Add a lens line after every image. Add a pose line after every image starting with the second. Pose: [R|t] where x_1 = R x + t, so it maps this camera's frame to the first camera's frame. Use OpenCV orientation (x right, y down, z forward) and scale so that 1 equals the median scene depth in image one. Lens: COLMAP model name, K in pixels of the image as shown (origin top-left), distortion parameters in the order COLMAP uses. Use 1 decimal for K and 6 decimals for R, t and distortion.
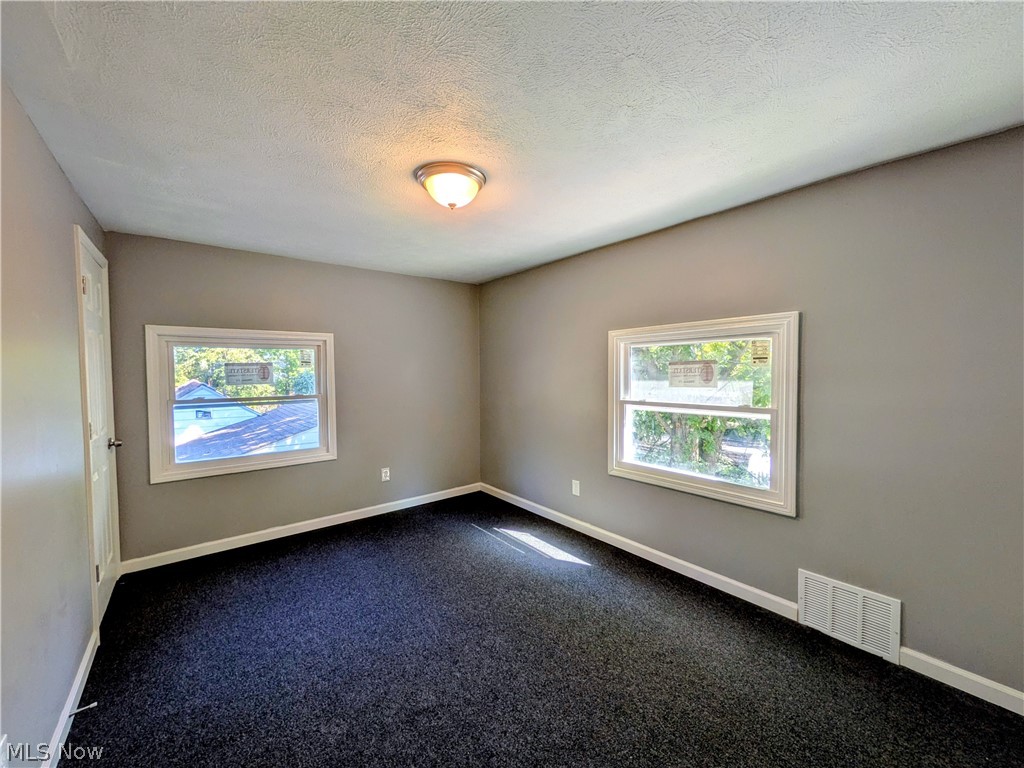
lens RADIAL K [[409.6, 0, 517.5], [0, 409.6, 386.0], [0, 0, 1]] dist [0.000725, 0.000081]
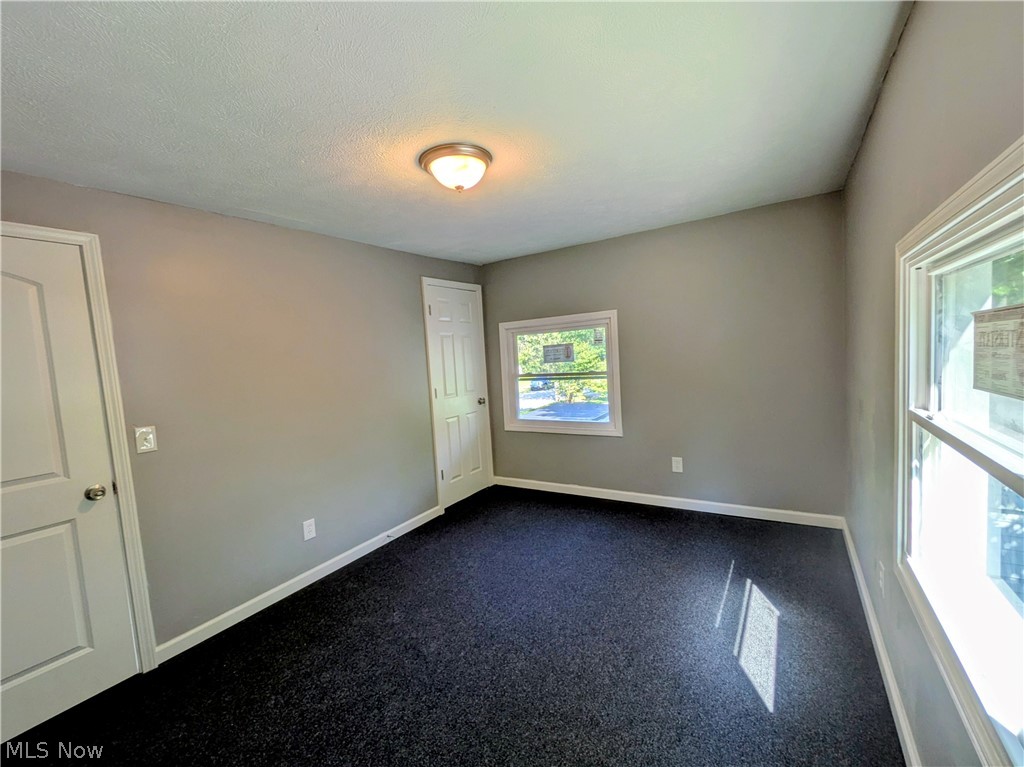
lens RADIAL K [[431.0, 0, 496.9], [0, 431.0, 387.6], [0, 0, 1]] dist [-0.000574, -0.000154]
pose [[0.302519, 0.063226, -0.951044, 0.542766], [0.028839, 0.996733, 0.075436, -0.033099], [0.952707, -0.050248, 0.299707, 0.484222]]
